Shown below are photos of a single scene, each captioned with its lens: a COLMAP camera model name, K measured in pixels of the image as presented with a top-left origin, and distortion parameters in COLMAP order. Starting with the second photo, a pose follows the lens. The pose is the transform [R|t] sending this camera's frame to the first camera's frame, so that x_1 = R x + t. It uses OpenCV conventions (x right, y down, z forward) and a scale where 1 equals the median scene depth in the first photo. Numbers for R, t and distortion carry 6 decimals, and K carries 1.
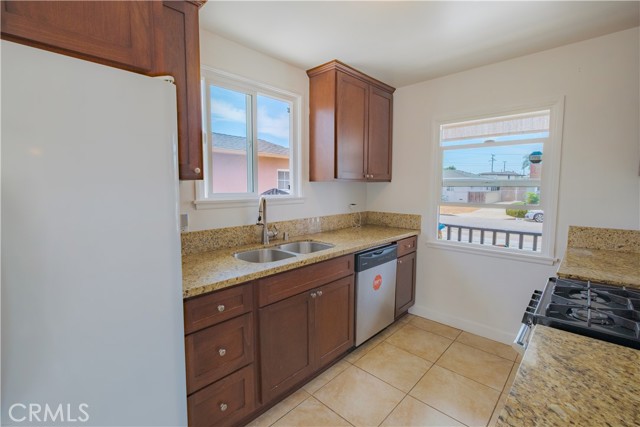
lens RADIAL K [[282.7, 0, 314.9], [0, 282.7, 209.5], [0, 0, 1]] dist [-0.008004, -0.000170]
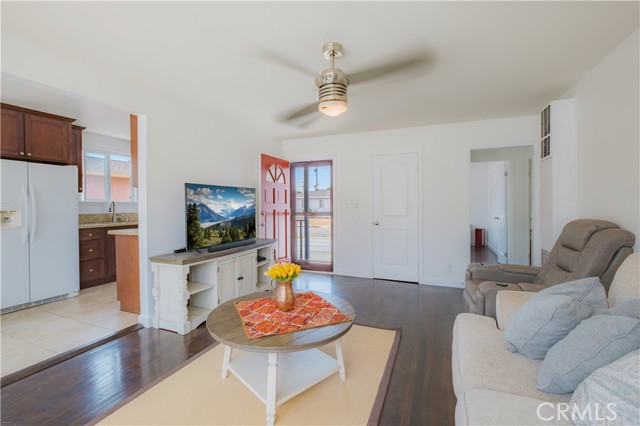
lens RADIAL K [[282.7, 0, 314.9], [0, 282.7, 209.0], [0, 0, 1]] dist [-0.008004, -0.000170]
pose [[0.935120, -0.010483, 0.354175, 0.458747], [0.035068, 0.997393, -0.063068, 0.191577], [-0.352591, 0.071397, 0.933050, -1.443001]]
